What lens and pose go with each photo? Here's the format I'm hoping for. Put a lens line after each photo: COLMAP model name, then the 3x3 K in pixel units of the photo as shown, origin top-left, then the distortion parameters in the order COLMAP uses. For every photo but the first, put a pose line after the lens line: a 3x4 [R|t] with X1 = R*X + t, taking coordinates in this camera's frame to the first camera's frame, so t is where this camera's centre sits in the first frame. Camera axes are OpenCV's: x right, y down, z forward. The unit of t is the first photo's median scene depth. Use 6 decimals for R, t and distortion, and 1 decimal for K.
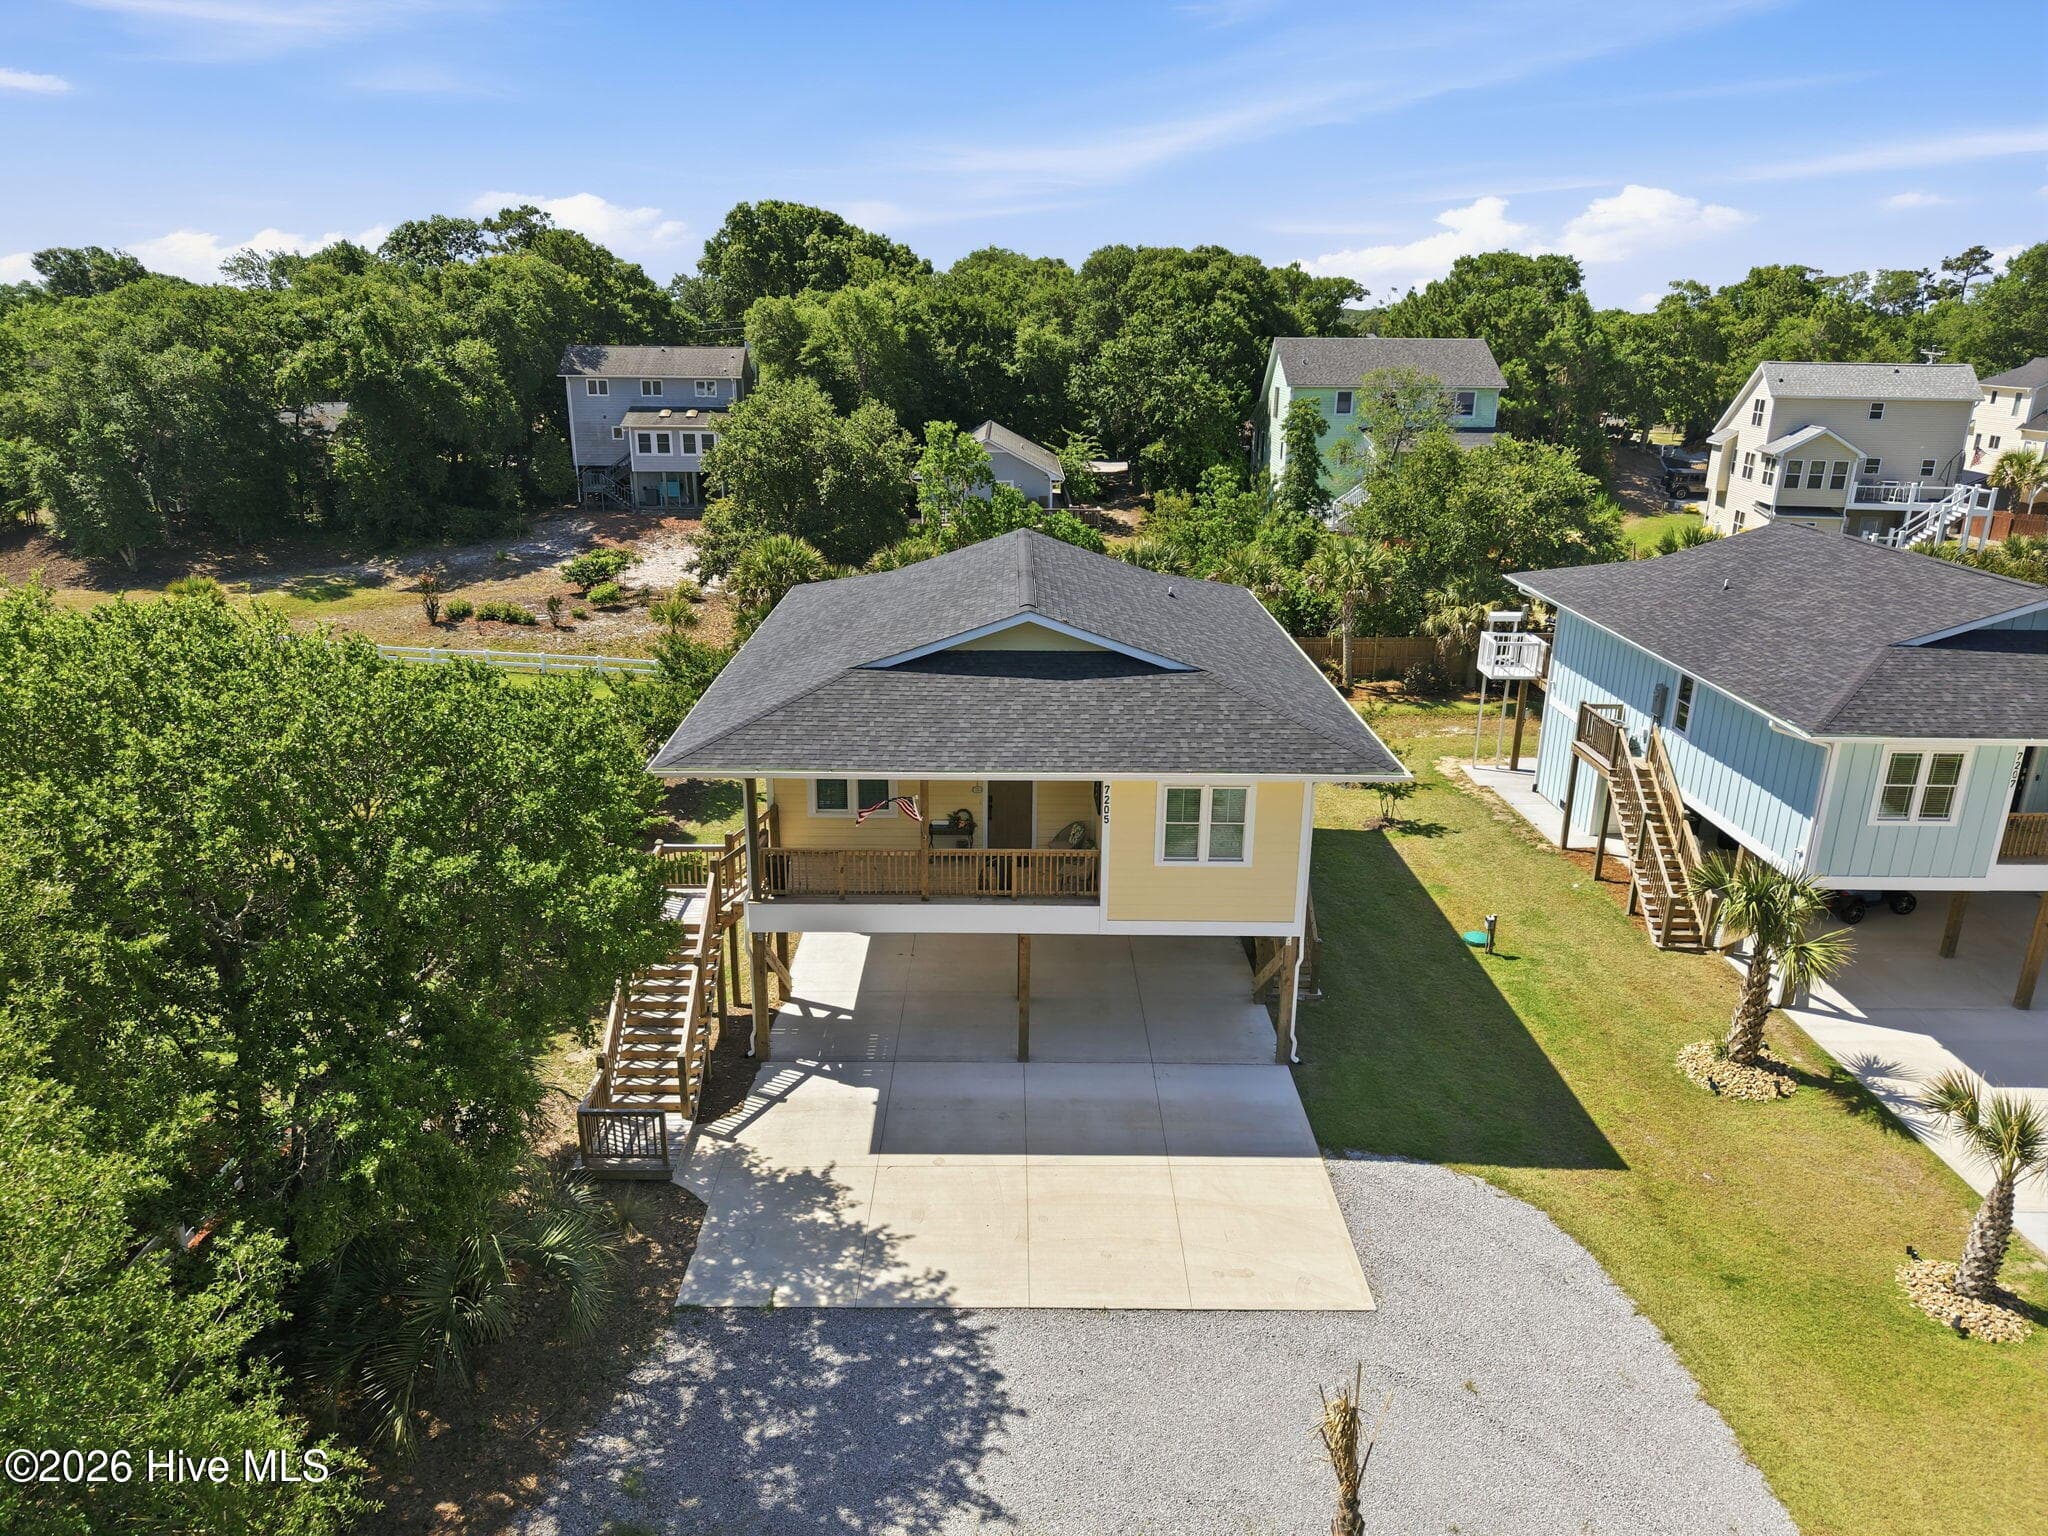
lens RADIAL K [[1360.3, 0, 1011.8], [0, 1360.3, 761.8], [0, 0, 1]] dist [-0.007541, -0.002501]
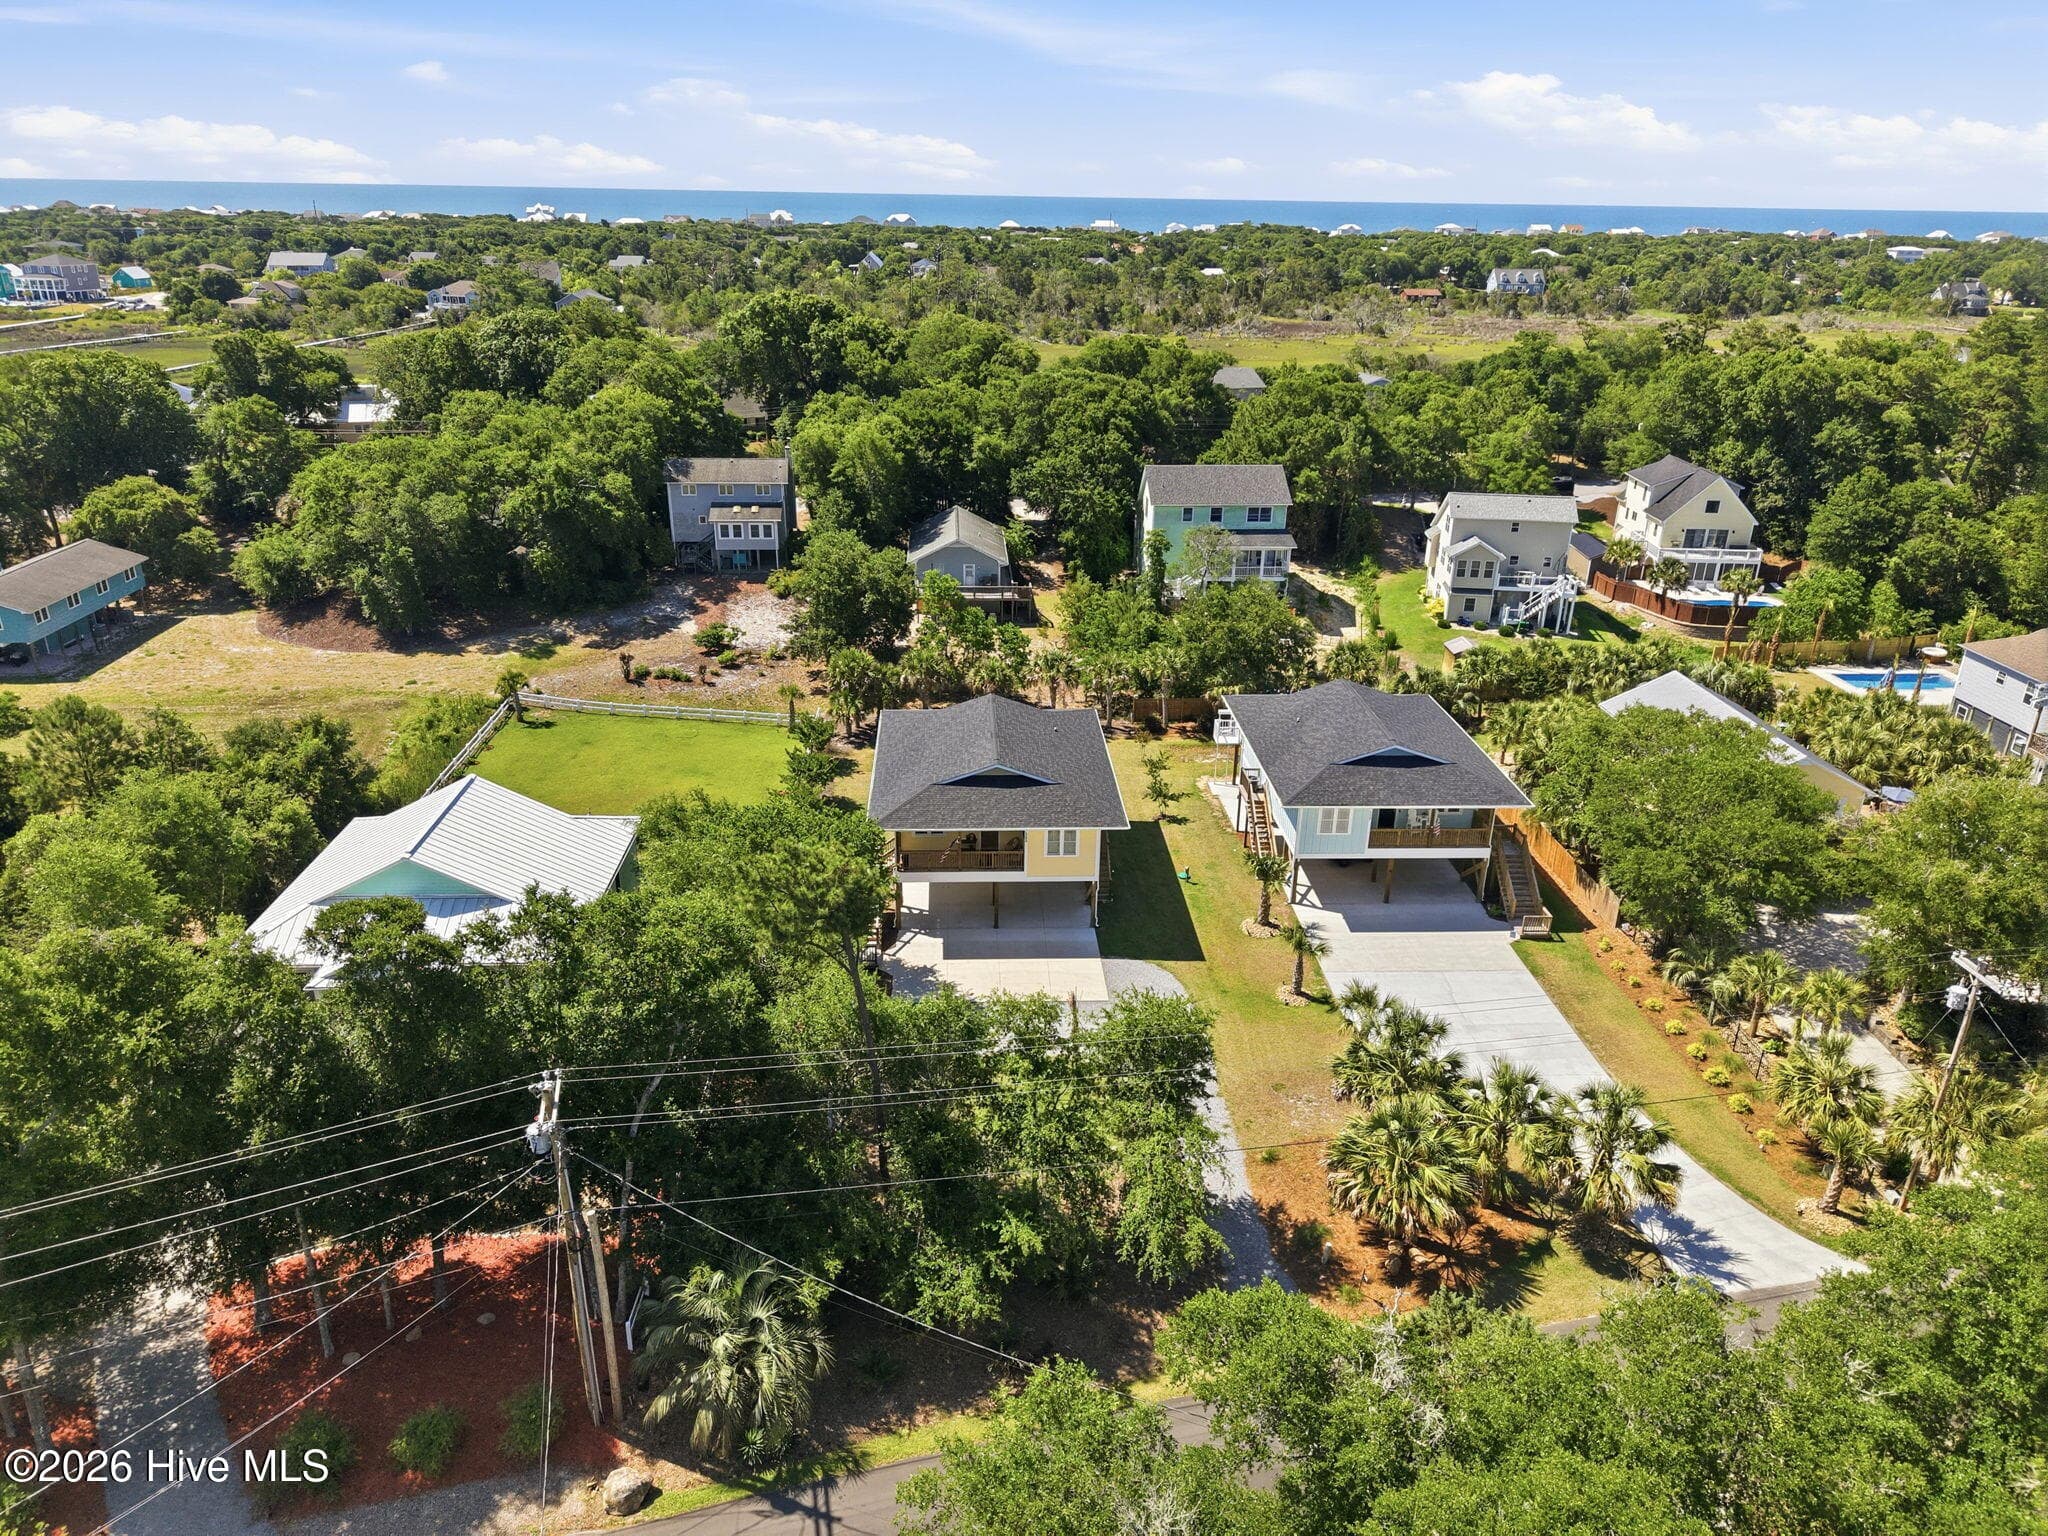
lens RADIAL K [[1368.1, 0, 1020.7], [0, 1368.1, 765.8], [0, 0, 1]] dist [0.019741, -0.026466]
pose [[0.998830, -0.010894, 0.047106, -0.065264], [0.006914, 0.996455, 0.083838, -0.322745], [-0.047853, -0.083415, 0.995365, -1.656236]]
